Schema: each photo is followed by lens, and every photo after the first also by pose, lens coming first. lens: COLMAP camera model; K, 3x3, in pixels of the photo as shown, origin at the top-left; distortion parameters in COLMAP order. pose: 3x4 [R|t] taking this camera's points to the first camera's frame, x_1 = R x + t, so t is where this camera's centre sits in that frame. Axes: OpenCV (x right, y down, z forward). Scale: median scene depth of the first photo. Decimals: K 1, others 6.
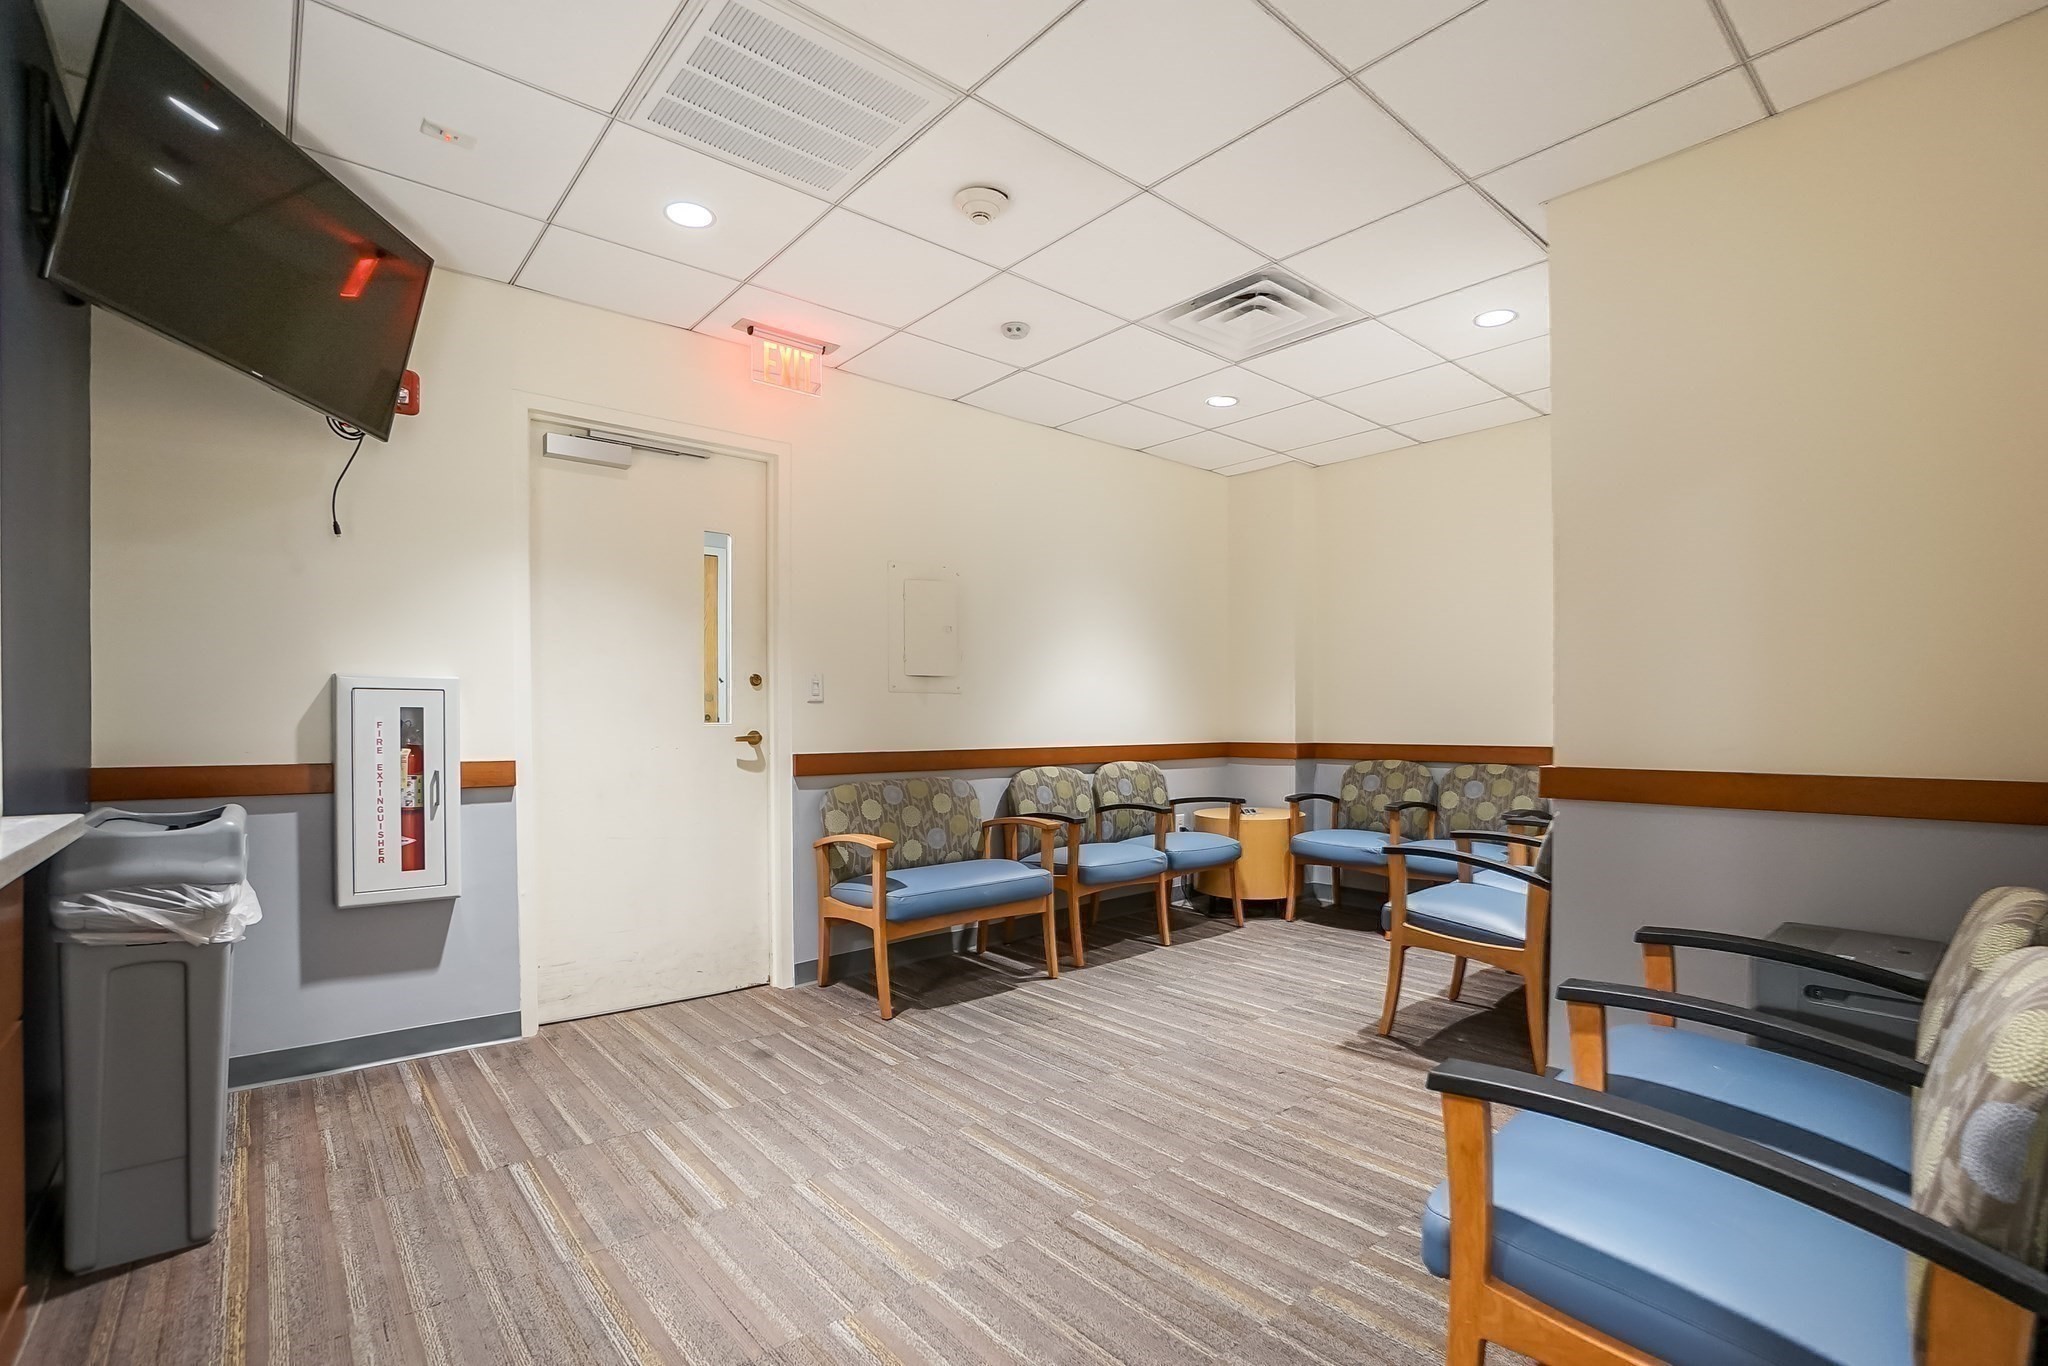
lens RADIAL K [[924.3, 0, 1023.7], [0, 924.3, 733.8], [0, 0, 1]] dist [-0.000828, -0.000058]
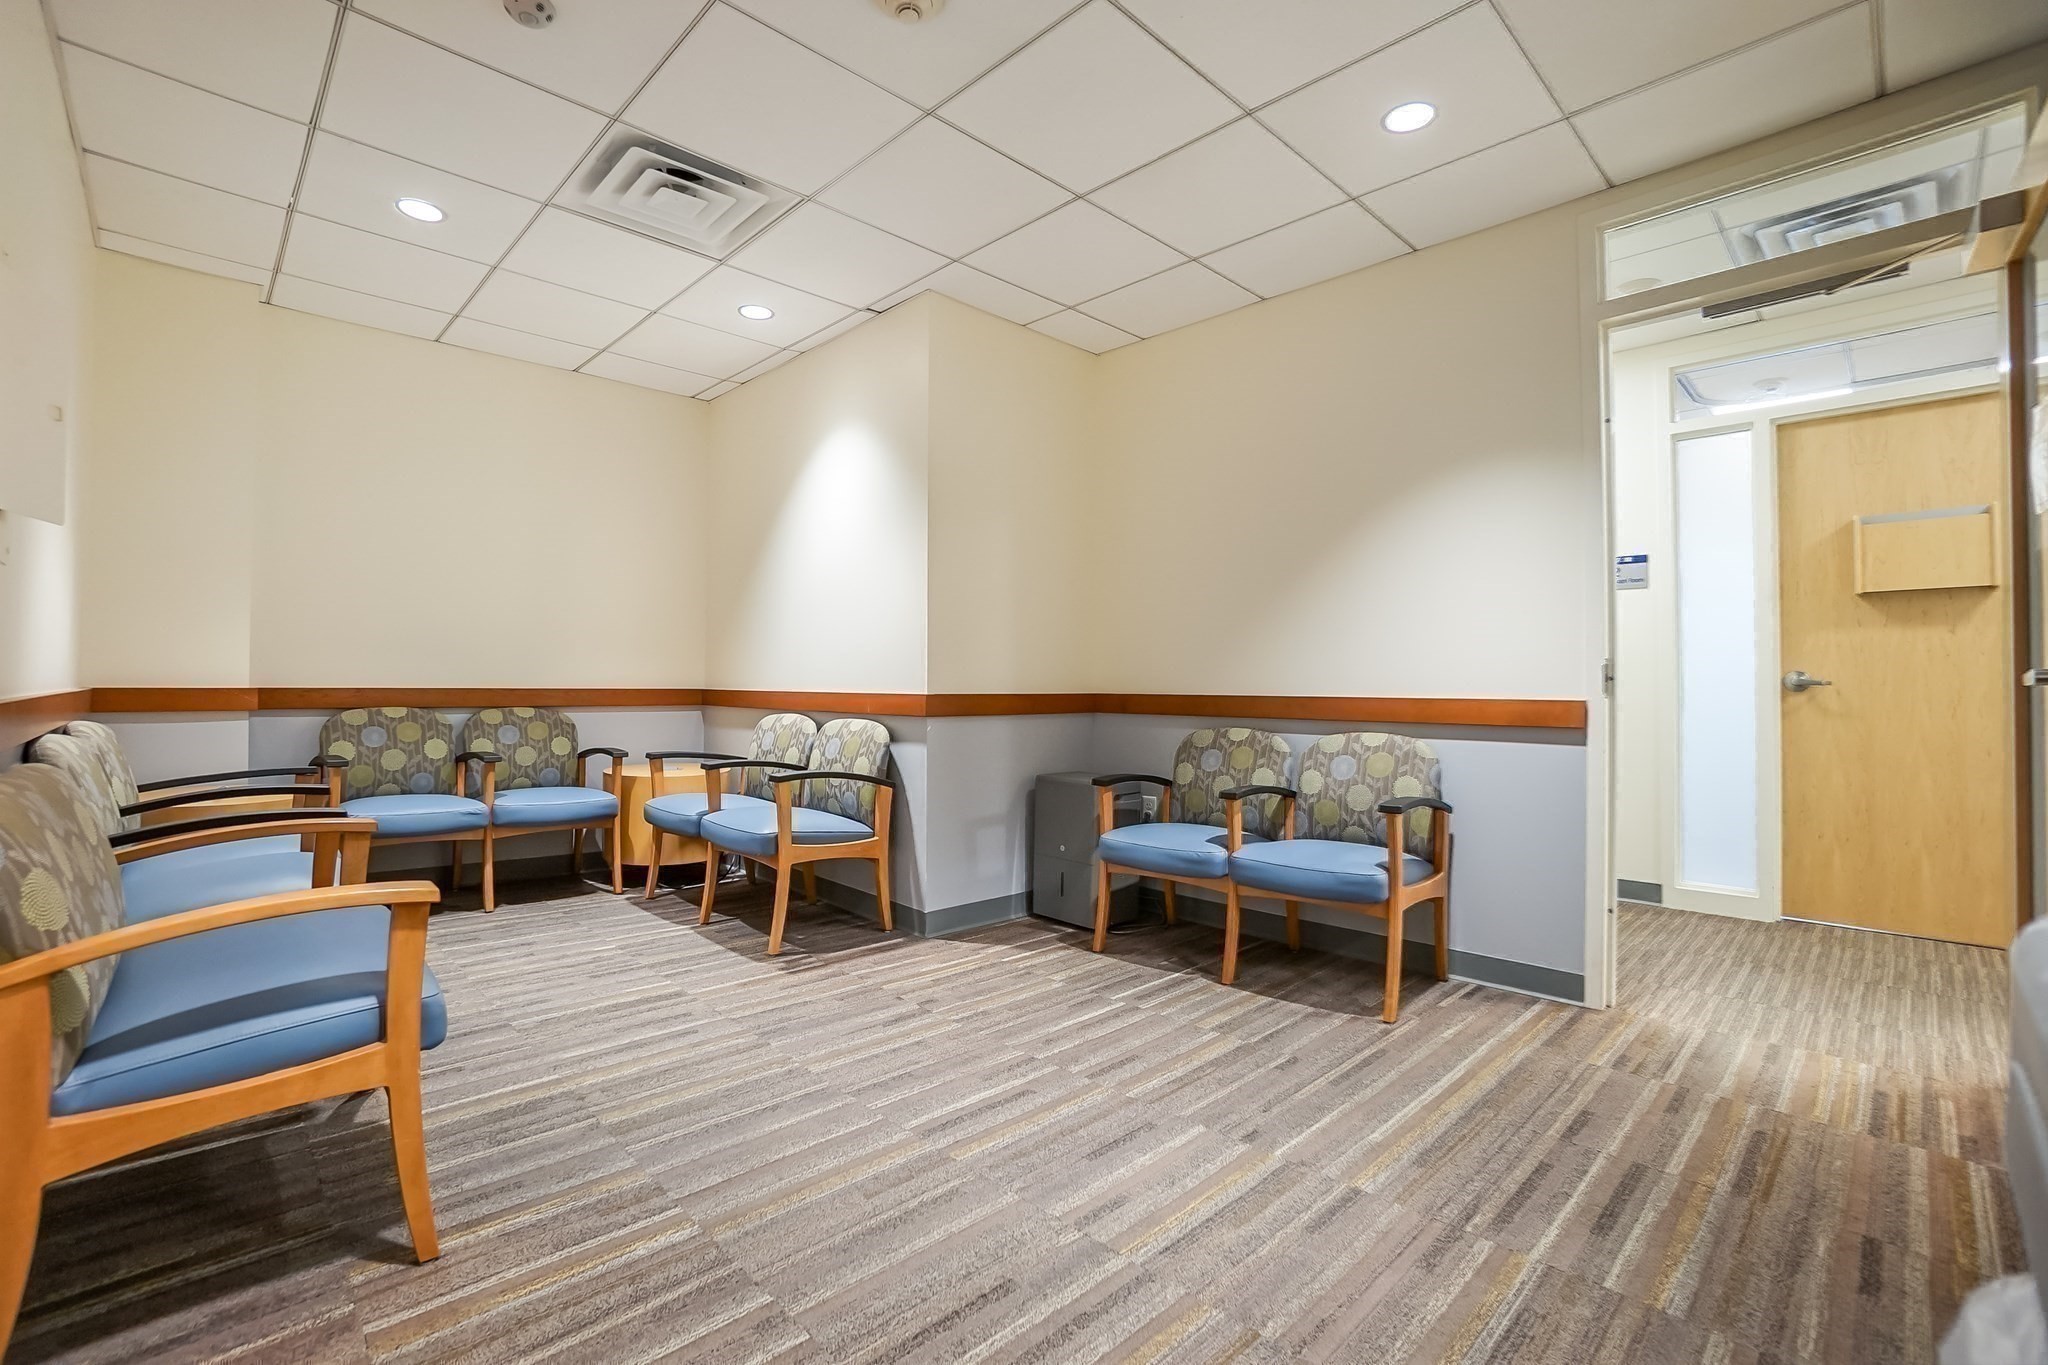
lens RADIAL K [[895.4, 0, 1024.0], [0, 895.4, 682.5], [0, 0, 1]] dist [-0.020042, 0.000264]
pose [[-0.062061, 0.013235, 0.997985, -0.607993], [0.000289, 0.999912, -0.013242, 0.026566], [-0.998072, -0.000534, -0.062059, 0.727739]]
